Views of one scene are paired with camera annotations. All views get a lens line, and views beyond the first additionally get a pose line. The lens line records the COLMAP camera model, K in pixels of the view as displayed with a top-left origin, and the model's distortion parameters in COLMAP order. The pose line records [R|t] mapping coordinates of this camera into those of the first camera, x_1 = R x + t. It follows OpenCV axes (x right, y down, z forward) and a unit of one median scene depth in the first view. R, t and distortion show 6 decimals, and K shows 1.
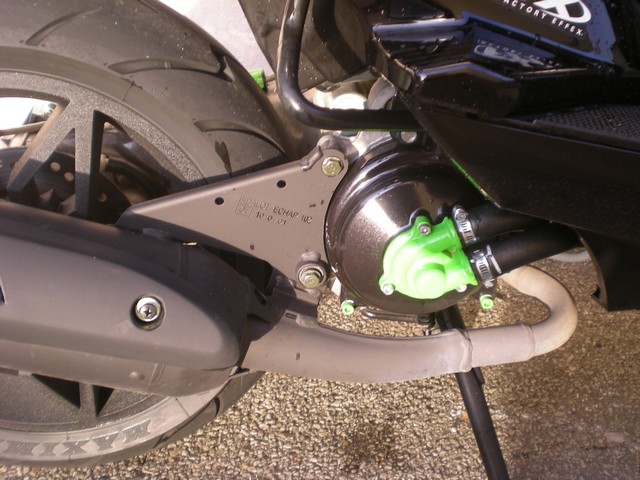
lens RADIAL K [[824.5, 0, 320.0], [0, 824.5, 240.0], [0, 0, 1]] dist [0.004714, -0.039449]
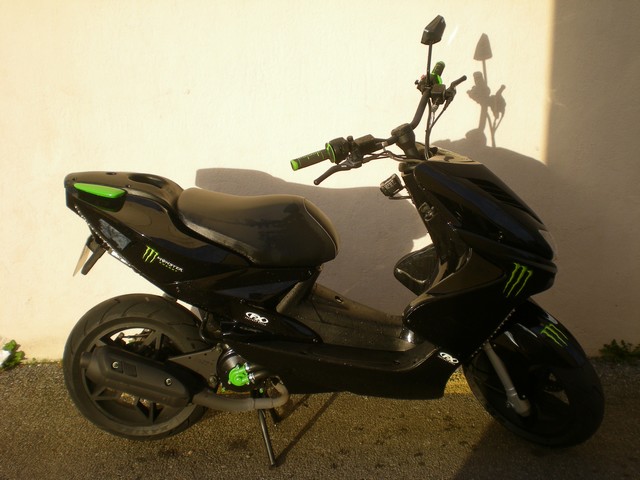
lens RADIAL K [[824.5, 0, 320.0], [0, 824.5, 240.0], [0, 0, 1]] dist [0.004714, -0.039449]
pose [[0.995191, 0.047724, -0.085539, 0.781688], [-0.065914, 0.972261, -0.224421, 0.240822], [0.072456, 0.228980, 0.970731, -2.826494]]
